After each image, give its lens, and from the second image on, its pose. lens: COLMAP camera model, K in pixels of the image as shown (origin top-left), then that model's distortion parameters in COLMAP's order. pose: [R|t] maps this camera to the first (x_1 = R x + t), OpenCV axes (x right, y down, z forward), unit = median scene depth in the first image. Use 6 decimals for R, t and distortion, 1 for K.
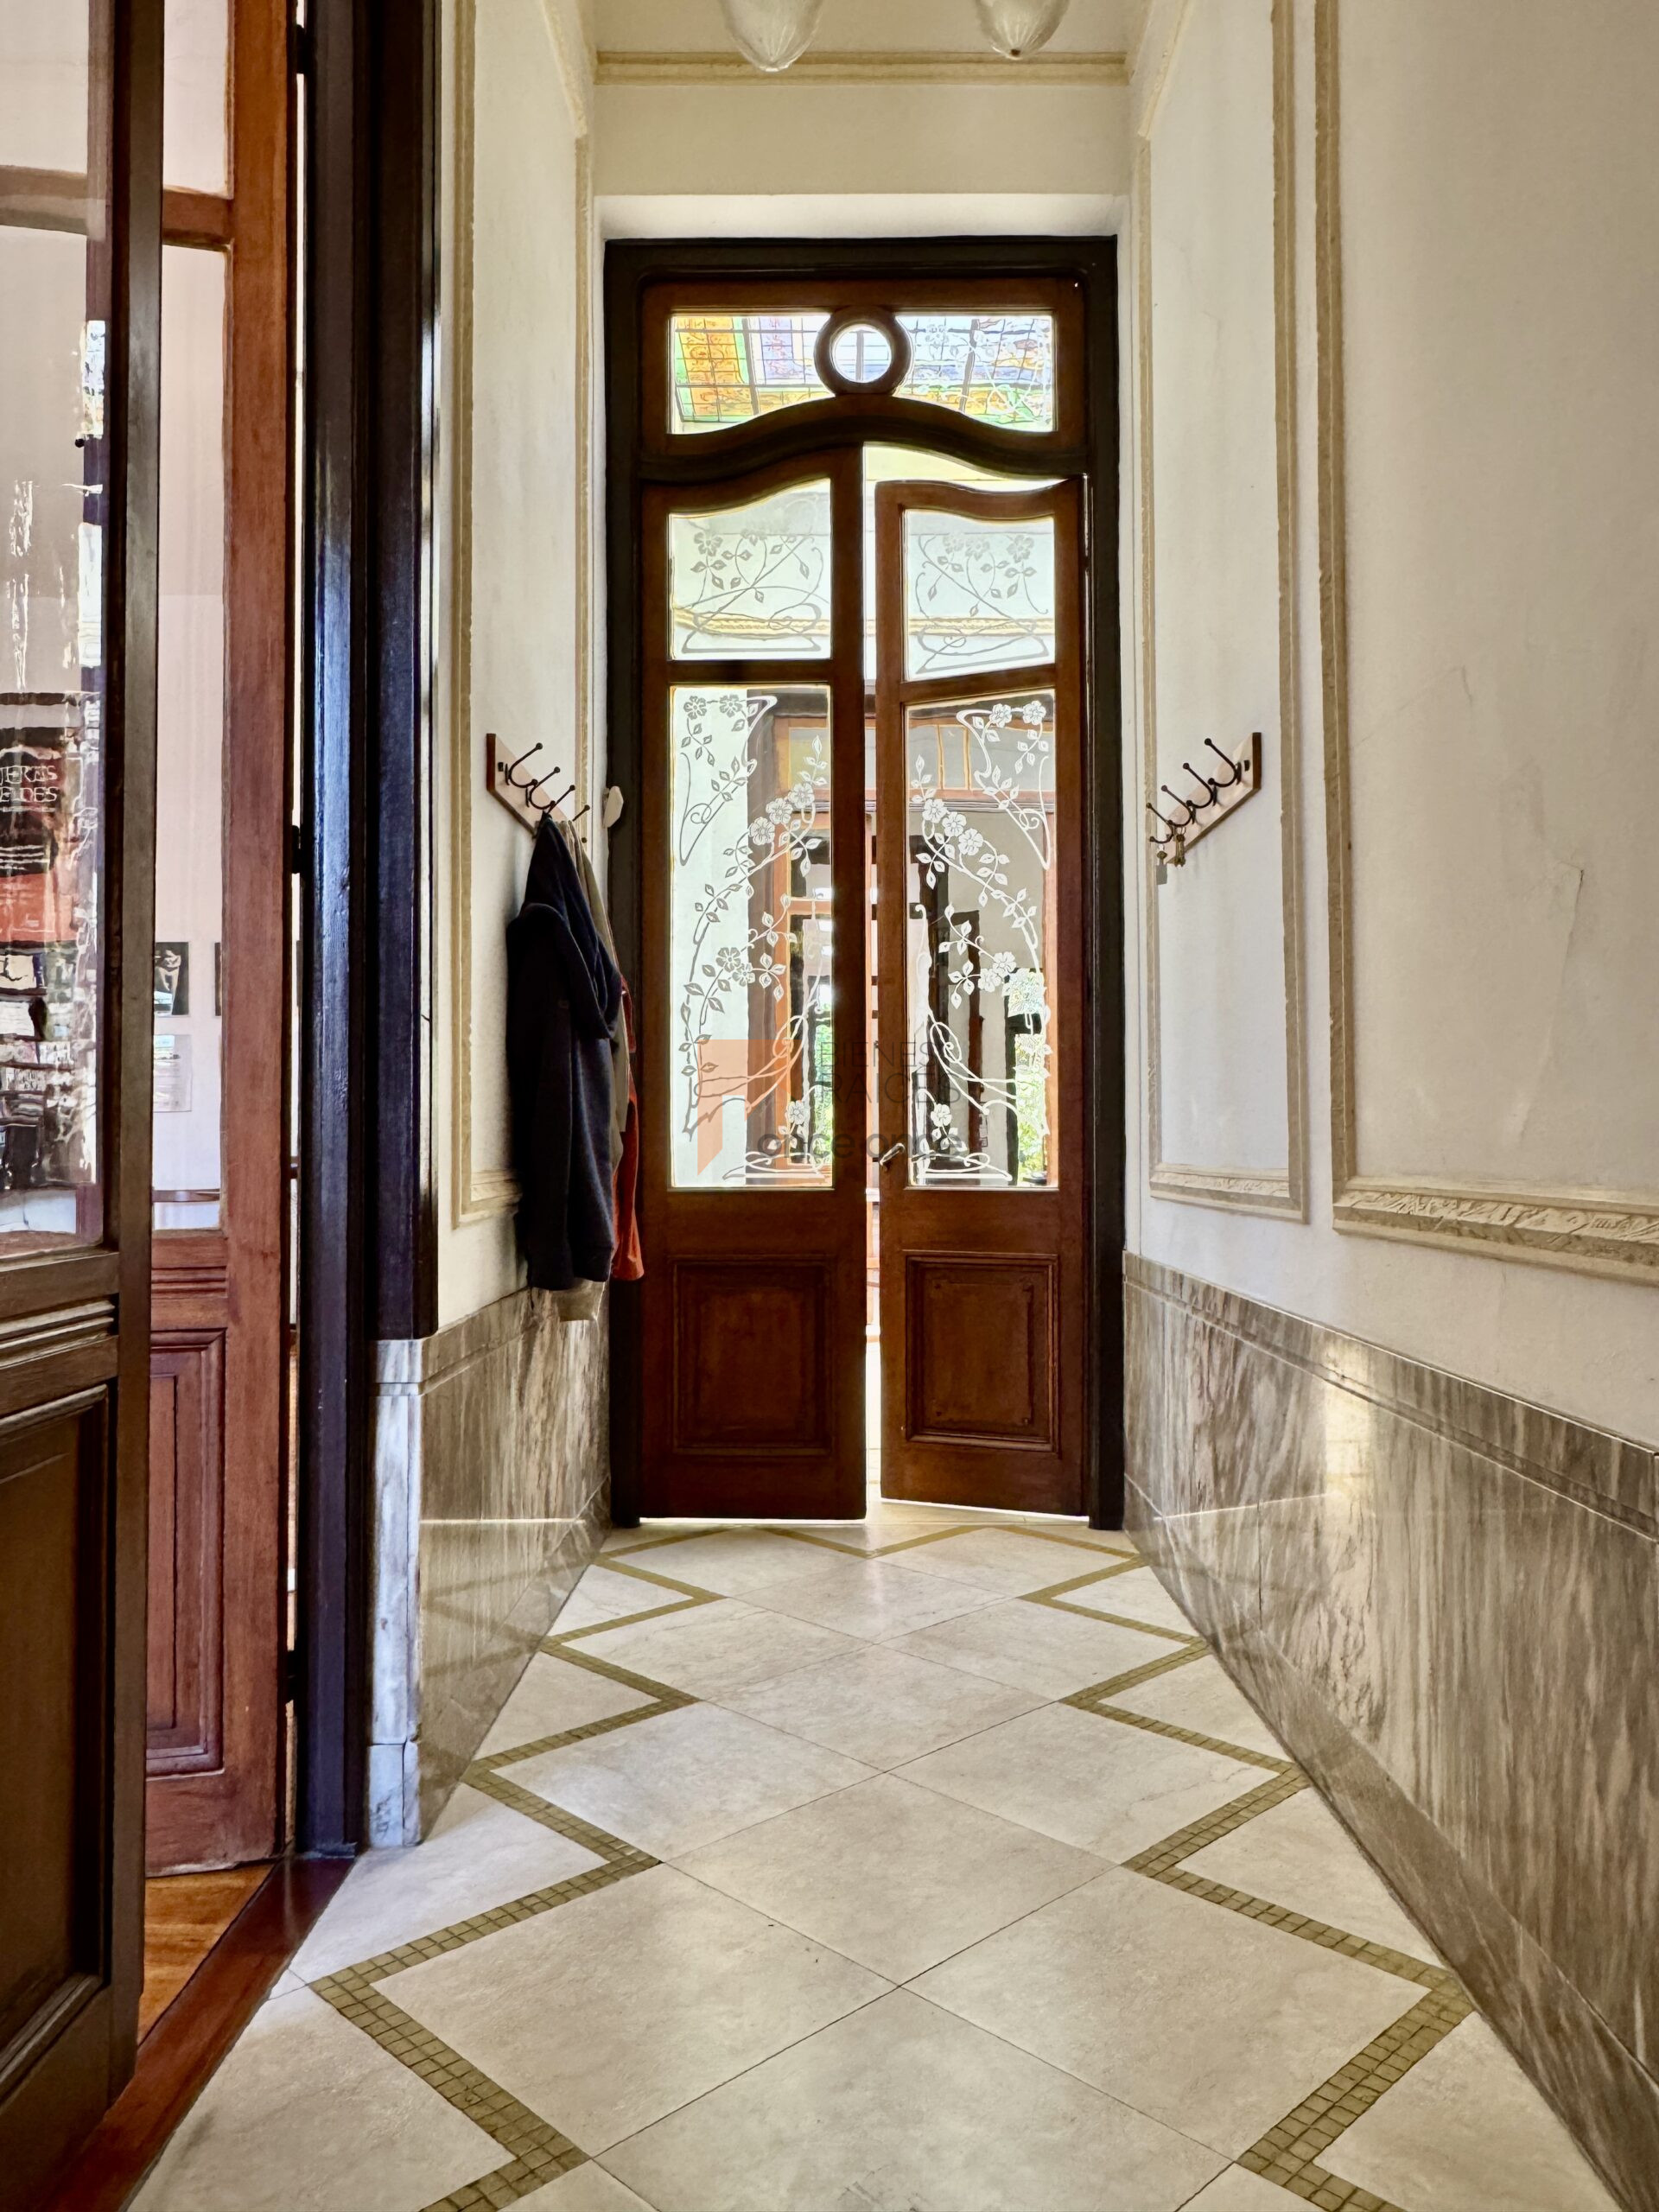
lens RADIAL K [[1543.9, 0, 849.1], [0, 1543.9, 1106.8], [0, 0, 1]] dist [0.027111, -0.035736]
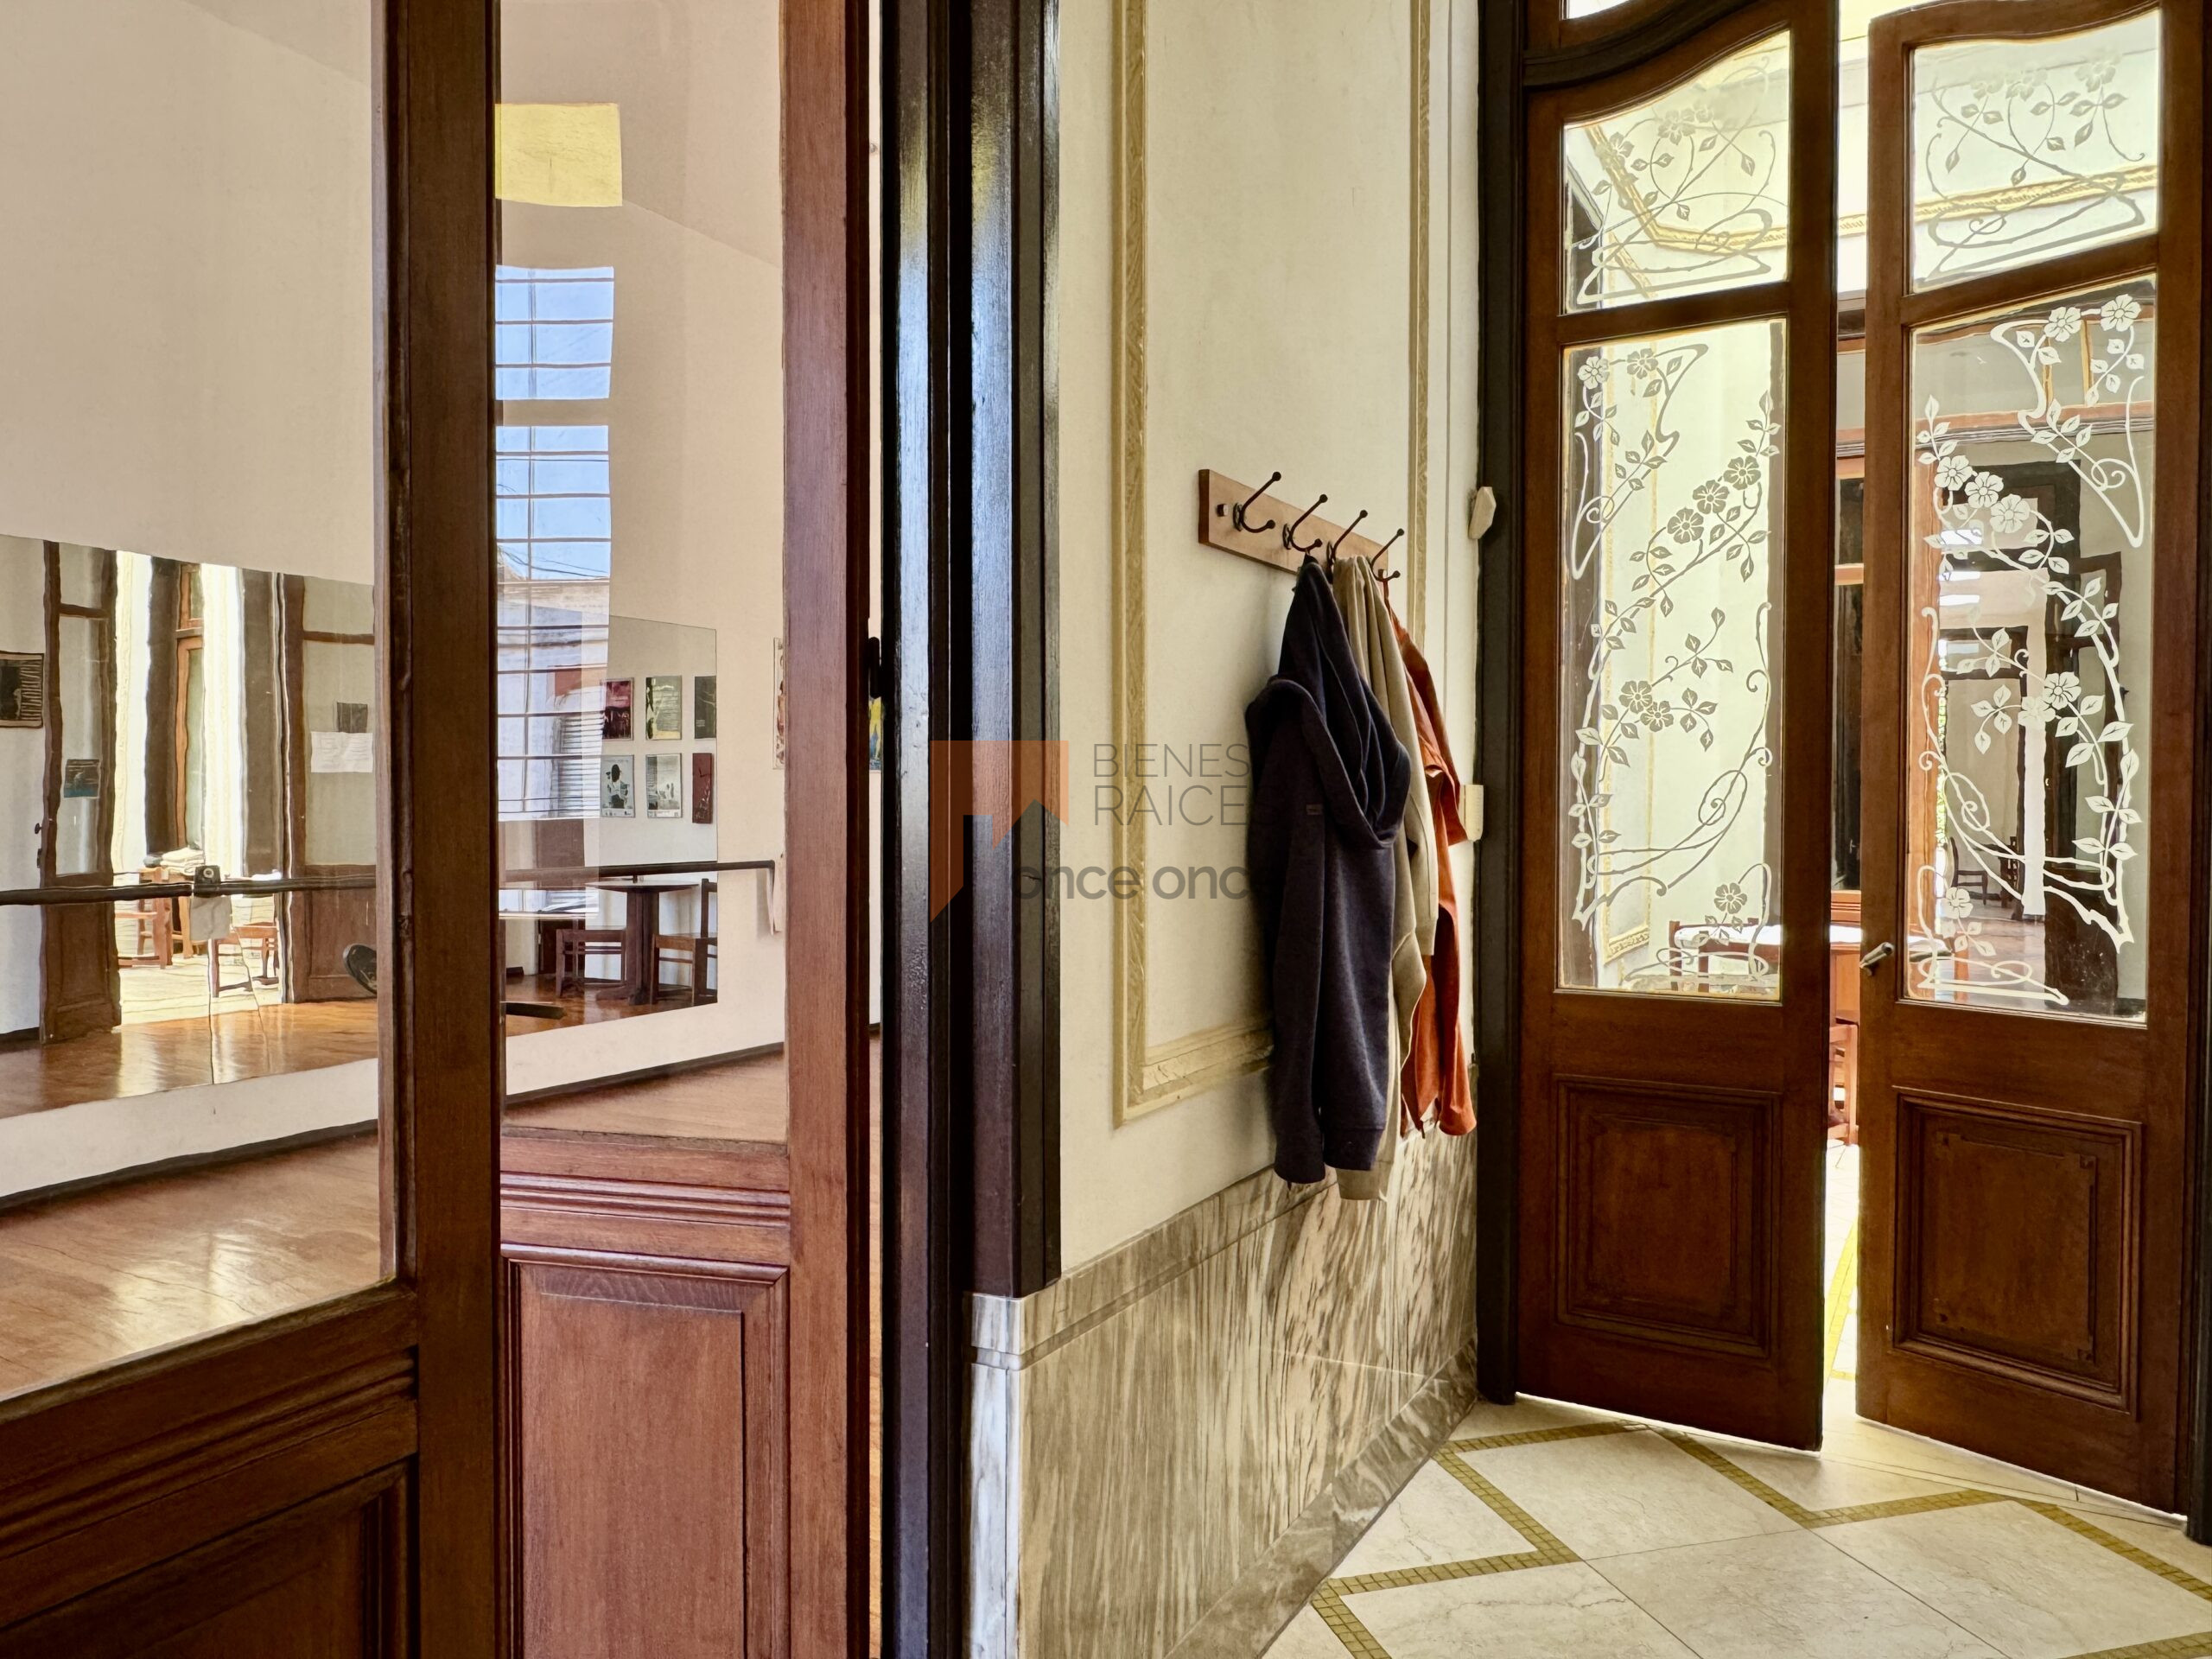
lens RADIAL K [[1543.9, 0, 1104.9], [0, 1543.9, 835.2], [0, 0, 1]] dist [0.027111, -0.035736]
pose [[0.870122, 0.015742, -0.492585, 0.072261], [0.005491, 0.999118, 0.041628, -0.059941], [0.492806, -0.038927, 0.869268, 0.193970]]
